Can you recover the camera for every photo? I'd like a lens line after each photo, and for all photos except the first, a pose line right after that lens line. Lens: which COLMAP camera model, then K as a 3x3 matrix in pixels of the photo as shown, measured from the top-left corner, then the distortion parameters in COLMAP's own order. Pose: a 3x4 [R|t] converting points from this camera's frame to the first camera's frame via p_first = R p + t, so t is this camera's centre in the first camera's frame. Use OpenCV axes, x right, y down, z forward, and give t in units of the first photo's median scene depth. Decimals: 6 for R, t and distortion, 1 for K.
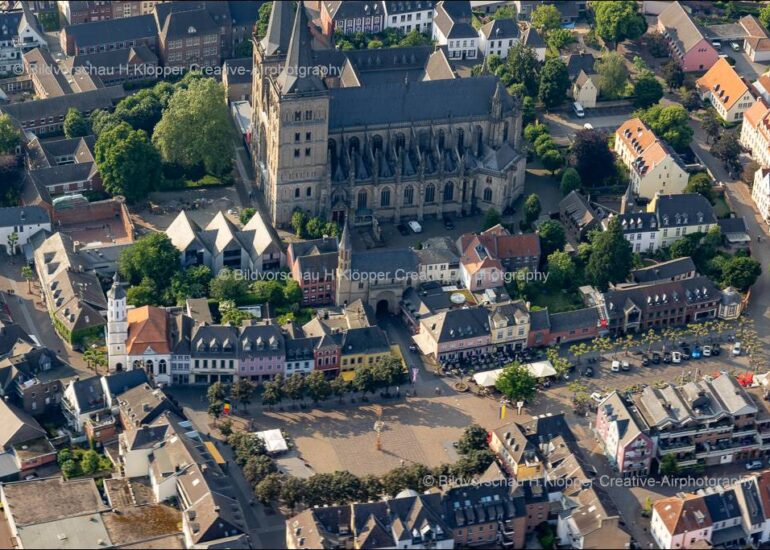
lens RADIAL K [[2298.6, 0, 386.4], [0, 2298.6, 276.7], [0, 0, 1]] dist [0.003957, 0.000000]
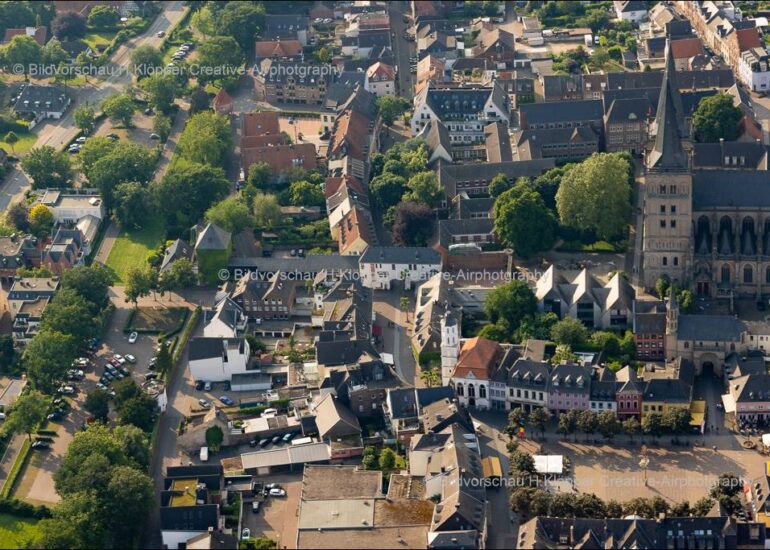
lens RADIAL K [[2298.6, 0, 382.9], [0, 2298.6, 274.3], [0, 0, 1]] dist [0.003957, 0.000000]
pose [[0.919833, 0.095257, -0.380571, 0.267808], [-0.122351, 0.991345, -0.047586, 0.040011], [0.372744, 0.090334, 0.923527, -0.060028]]
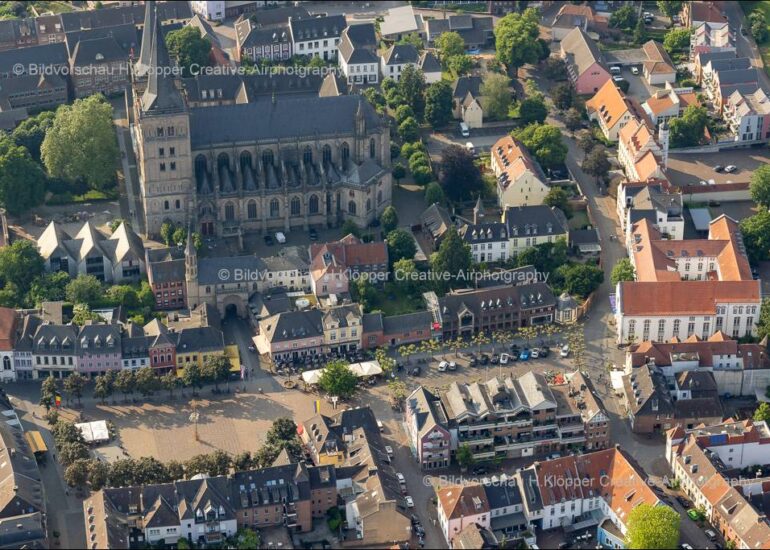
lens RADIAL K [[2298.6, 0, 382.2], [0, 2298.6, 273.4], [0, 0, 1]] dist [0.003957, 0.000000]
pose [[0.995330, 0.000349, -0.096529, 0.171107], [-0.003282, 0.999538, -0.030225, 0.028014], [0.096474, 0.030400, 0.994871, -0.044973]]
